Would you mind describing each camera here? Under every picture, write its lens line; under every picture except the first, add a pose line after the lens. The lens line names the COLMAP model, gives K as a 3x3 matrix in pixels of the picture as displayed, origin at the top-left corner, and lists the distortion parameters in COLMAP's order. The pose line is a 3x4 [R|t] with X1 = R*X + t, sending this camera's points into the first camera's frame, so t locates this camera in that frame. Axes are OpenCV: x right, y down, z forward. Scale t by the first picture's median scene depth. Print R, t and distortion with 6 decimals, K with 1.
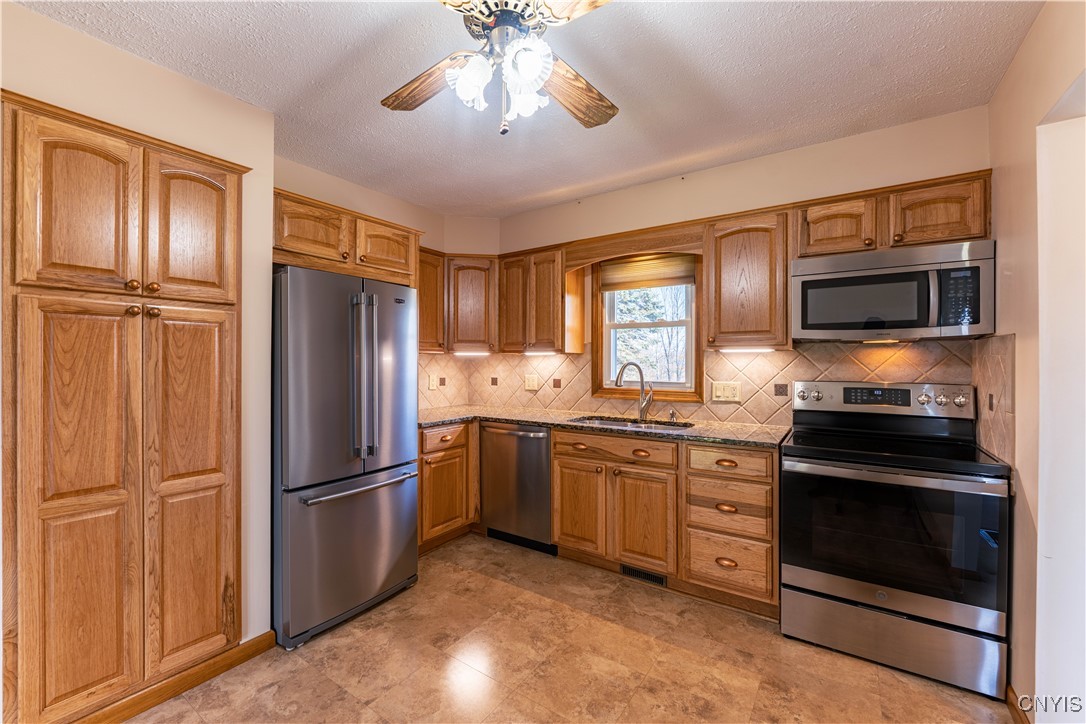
lens RADIAL K [[444.0, 0, 543.0], [0, 444.0, 362.0], [0, 0, 1]] dist [-0.011345, -0.000431]
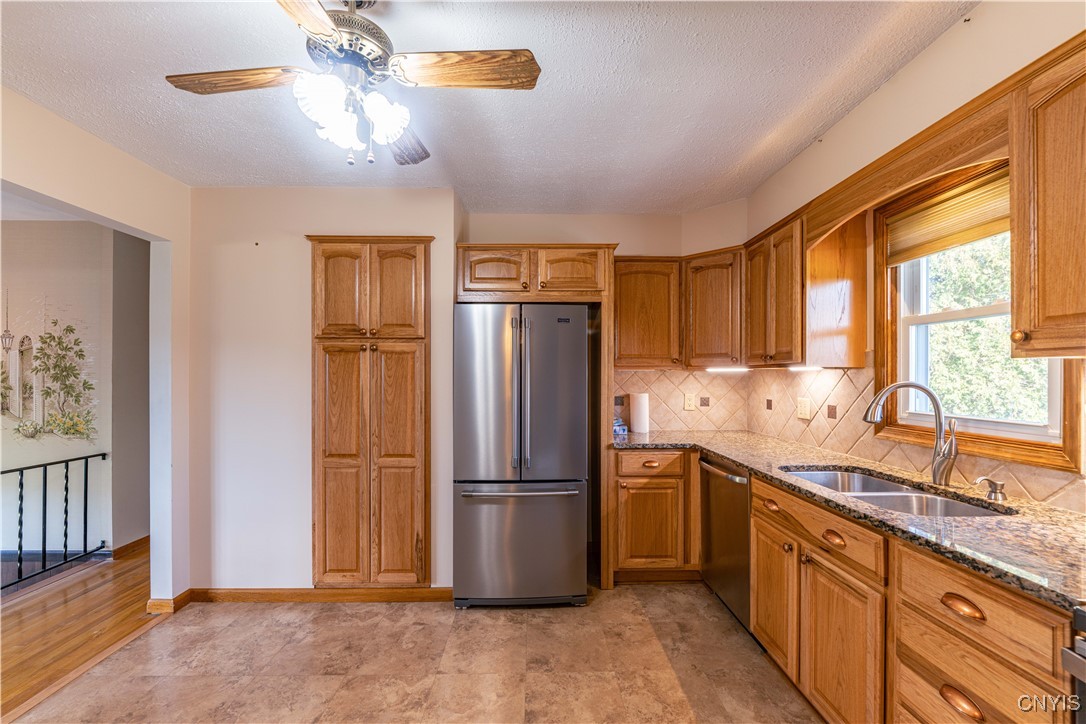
lens RADIAL K [[453.2, 0, 545.7], [0, 453.2, 376.5], [0, 0, 1]] dist [-0.000547, -0.008142]
pose [[0.588849, 0.000428, -0.808243, 0.452091], [-0.001499, 0.999999, -0.000563, -0.006732], [0.808242, 0.001543, 0.588849, 0.319482]]
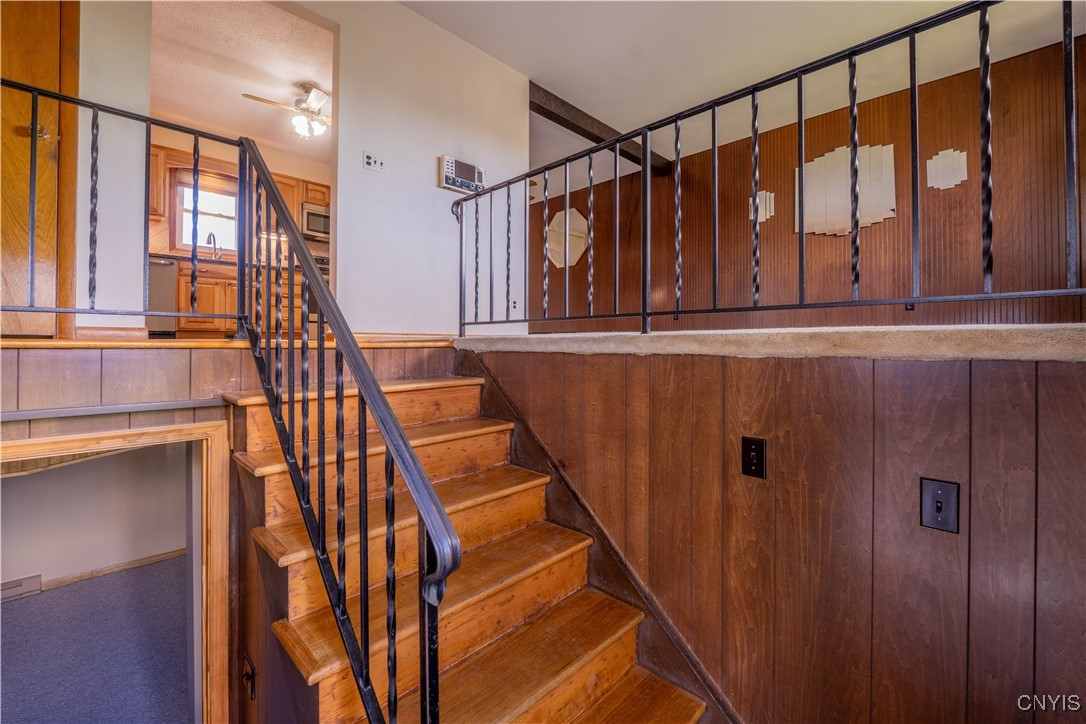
lens RADIAL K [[444.0, 0, 543.0], [0, 444.0, 362.0], [0, 0, 1]] dist [-0.011345, -0.000431]
pose [[0.188660, -0.033443, 0.981473, -1.494135], [0.003374, 0.999436, 0.033406, 0.533885], [-0.982037, -0.002991, 0.188666, -0.727210]]
